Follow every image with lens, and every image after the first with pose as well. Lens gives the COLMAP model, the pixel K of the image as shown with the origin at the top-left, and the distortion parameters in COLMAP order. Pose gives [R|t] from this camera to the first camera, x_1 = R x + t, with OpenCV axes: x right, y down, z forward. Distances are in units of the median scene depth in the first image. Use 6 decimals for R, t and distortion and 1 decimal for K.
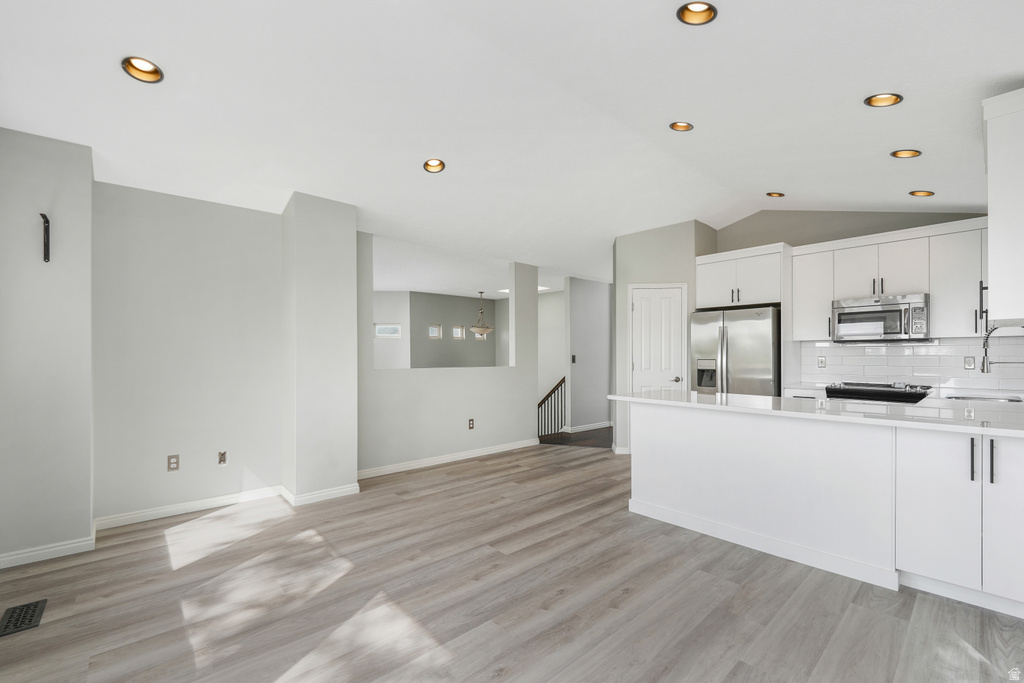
lens RADIAL K [[430.6, 0, 514.1], [0, 430.6, 355.0], [0, 0, 1]] dist [-0.009011, -0.000087]
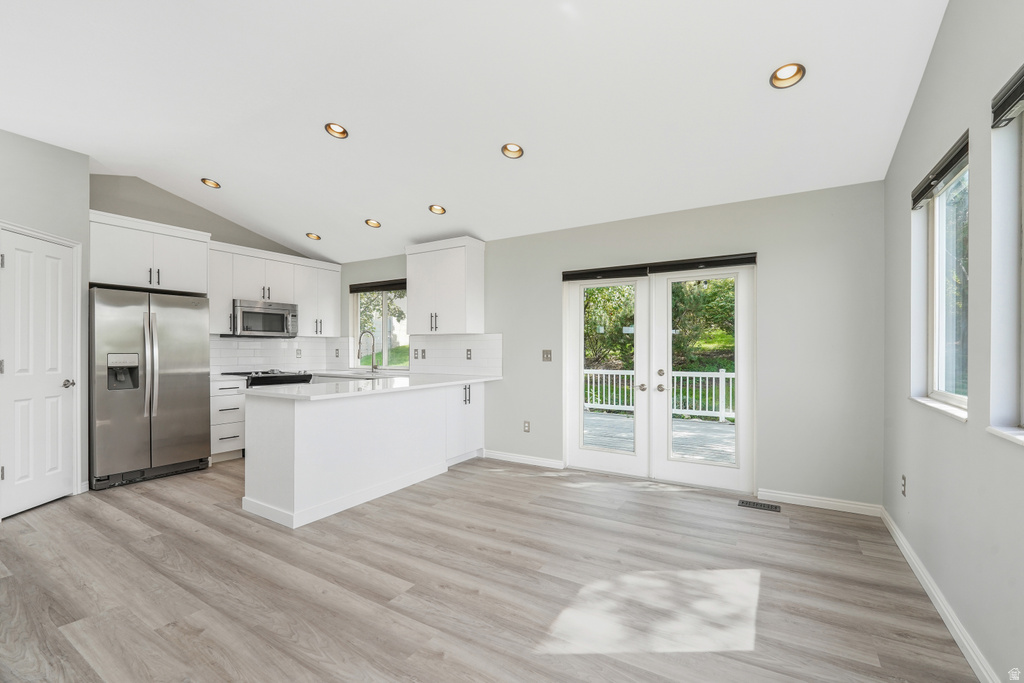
lens RADIAL K [[430.6, 0, 514.1], [0, 430.6, 355.0], [0, 0, 1]] dist [-0.009011, -0.000087]
pose [[-0.289240, -0.018806, 0.957072, -0.747656], [-0.012573, 0.999795, 0.015846, -0.012019], [-0.957174, -0.007450, -0.289417, 0.887136]]
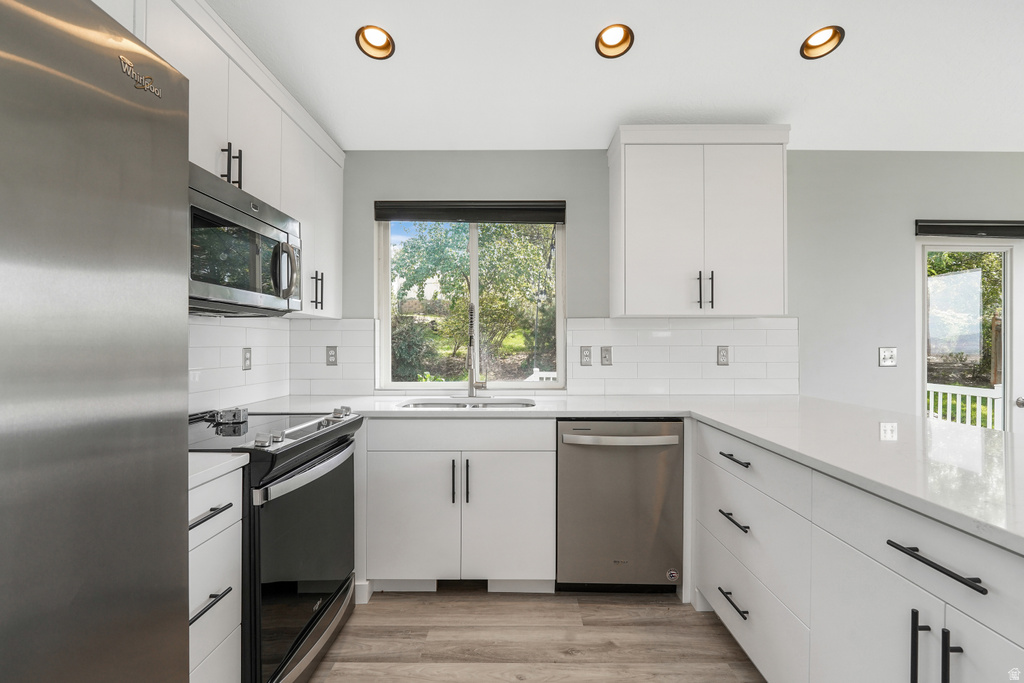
lens RADIAL K [[434.6, 0, 512.0], [0, 434.6, 341.5], [0, 0, 1]] dist [-0.000141, -0.000017]
pose [[-0.736788, -0.002575, 0.676119, 0.528586], [-0.010715, 0.999912, -0.007868, -0.003940], [-0.676039, -0.013042, -0.736751, 1.481140]]
